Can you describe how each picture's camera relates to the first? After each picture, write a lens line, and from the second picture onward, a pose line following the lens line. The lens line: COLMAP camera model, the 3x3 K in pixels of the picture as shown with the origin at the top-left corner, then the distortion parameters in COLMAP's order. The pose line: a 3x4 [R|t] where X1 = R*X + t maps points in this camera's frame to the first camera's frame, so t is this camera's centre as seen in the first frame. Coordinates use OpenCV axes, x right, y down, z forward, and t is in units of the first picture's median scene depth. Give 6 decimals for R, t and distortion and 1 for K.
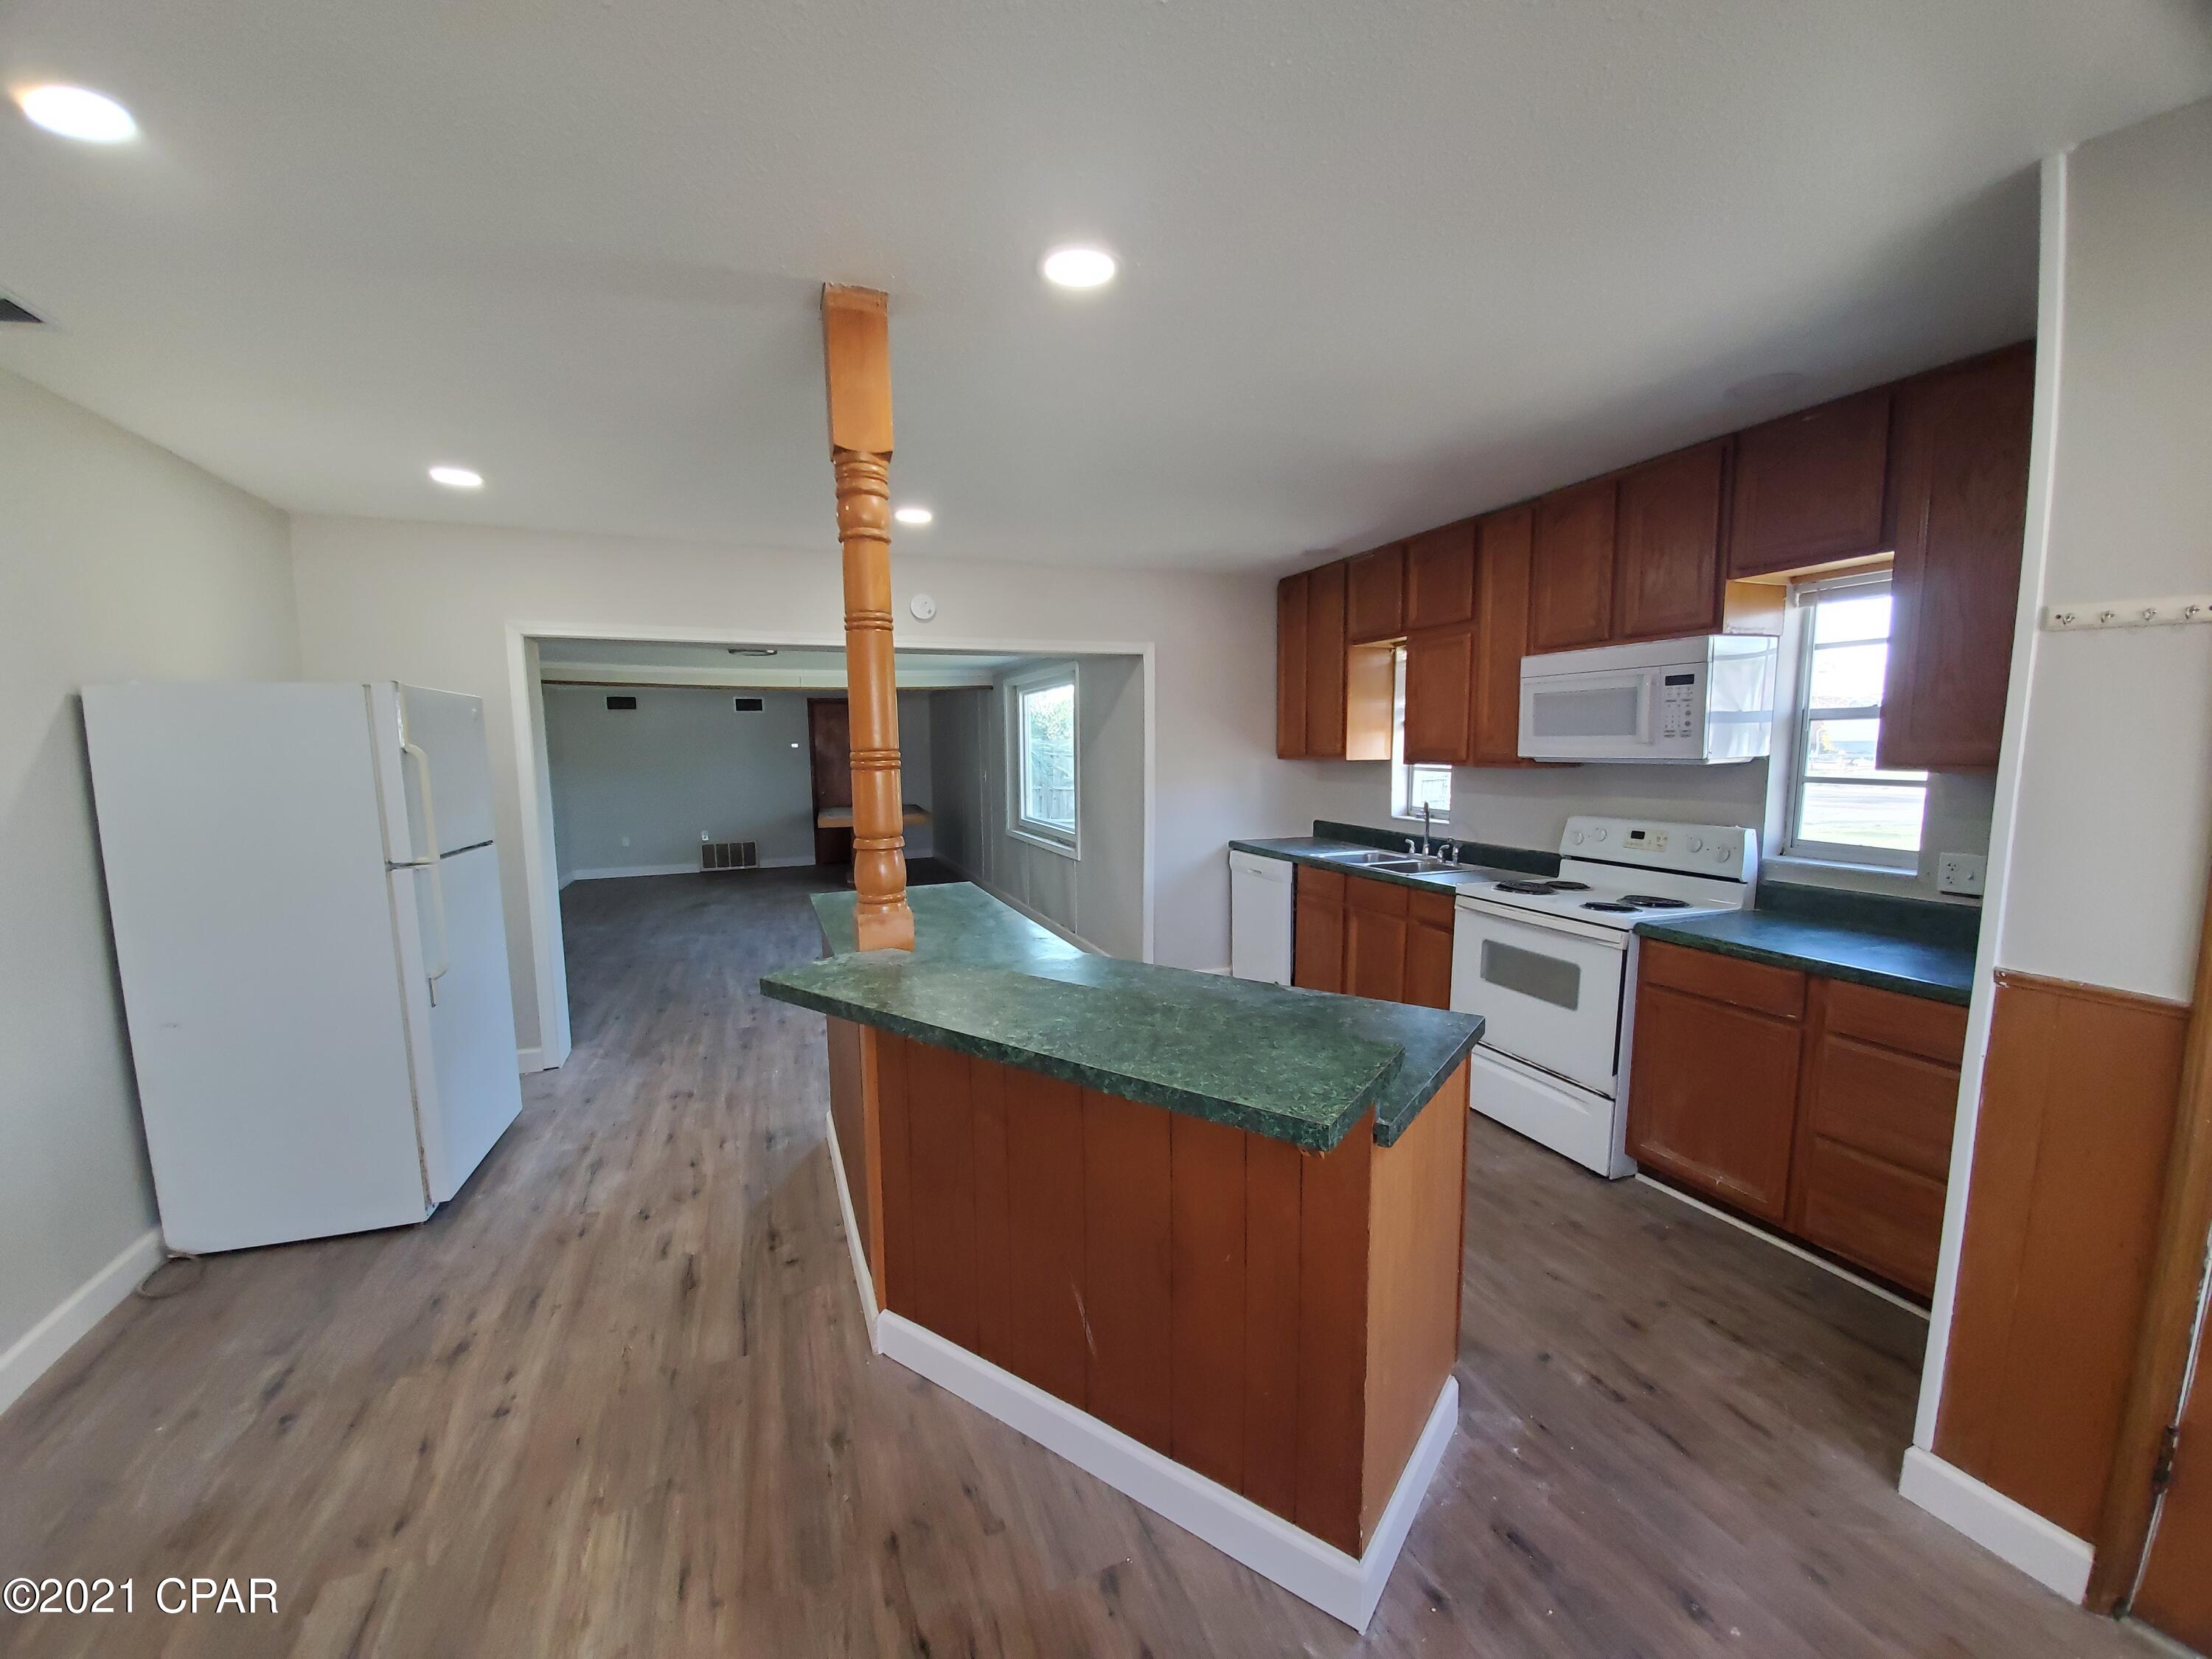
lens RADIAL K [[872.1, 0, 1109.0], [0, 872.1, 852.4], [0, 0, 1]] dist [0.001634, -0.011228]
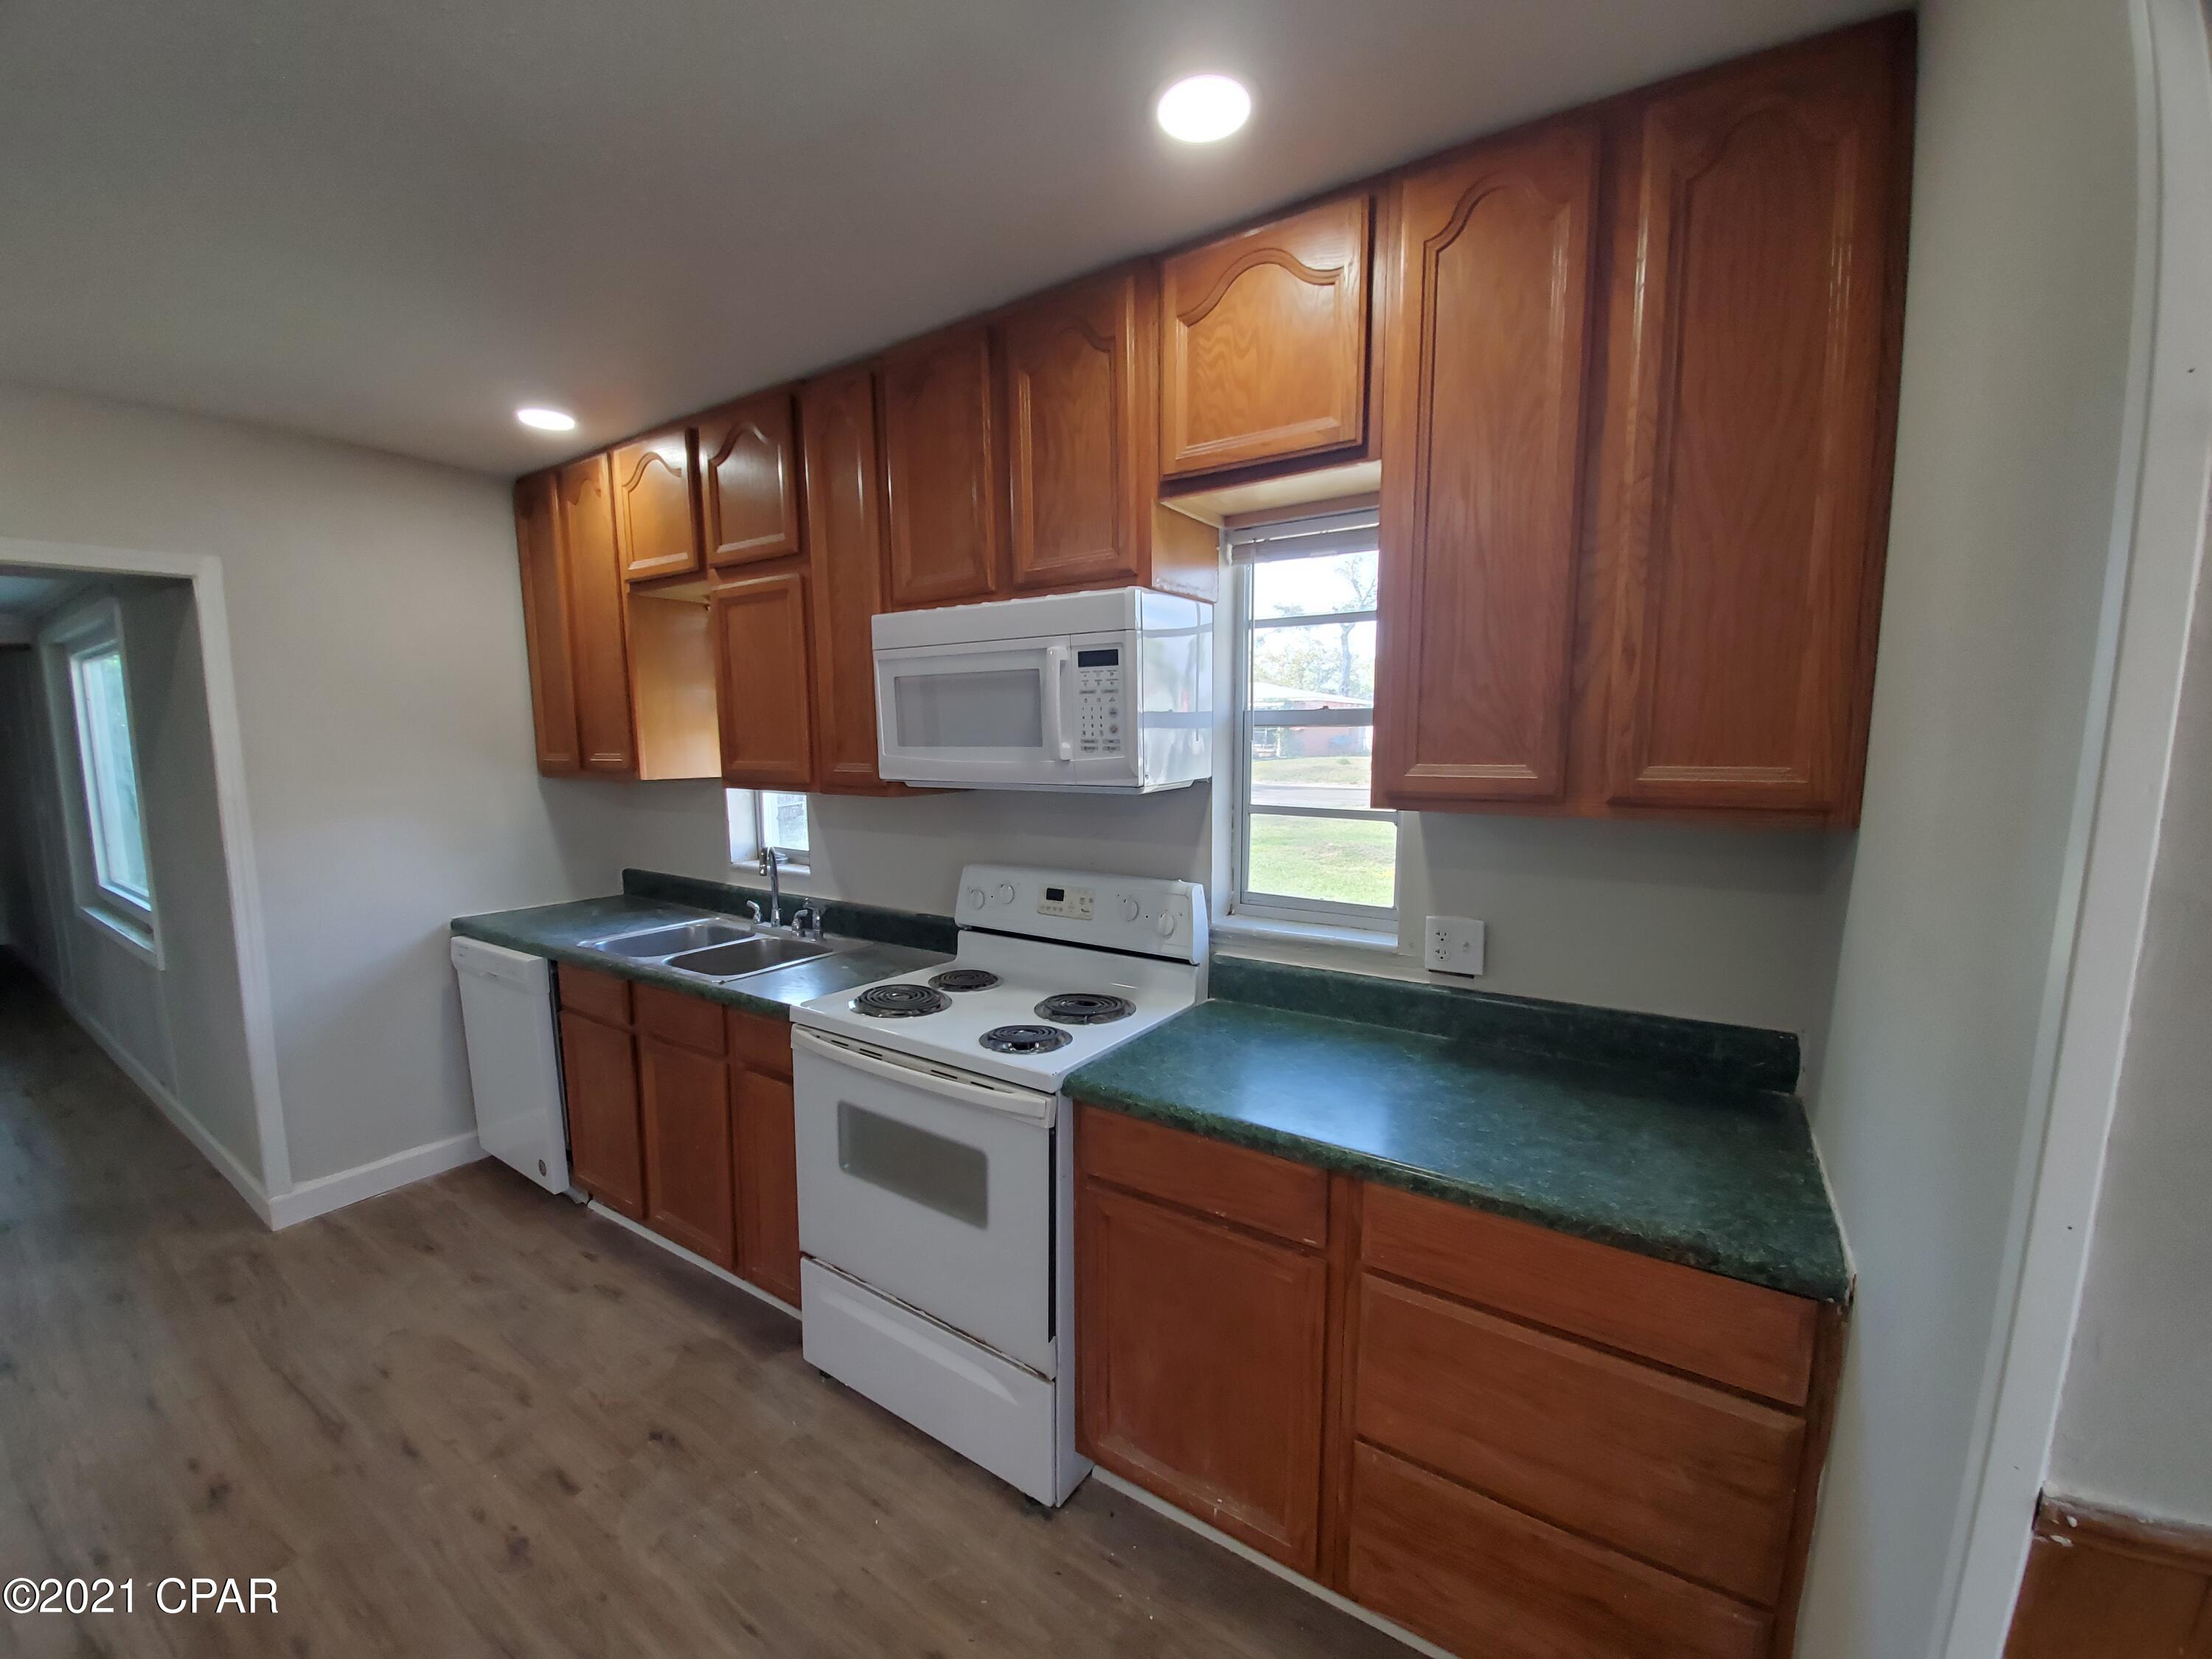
lens RADIAL K [[872.1, 0, 1109.0], [0, 872.1, 852.4], [0, 0, 1]] dist [0.001634, -0.011228]
pose [[0.816453, -0.069818, 0.573175, 0.288304], [0.067758, 0.997389, 0.024974, -0.073343], [-0.573422, 0.018447, 0.819052, 0.475302]]
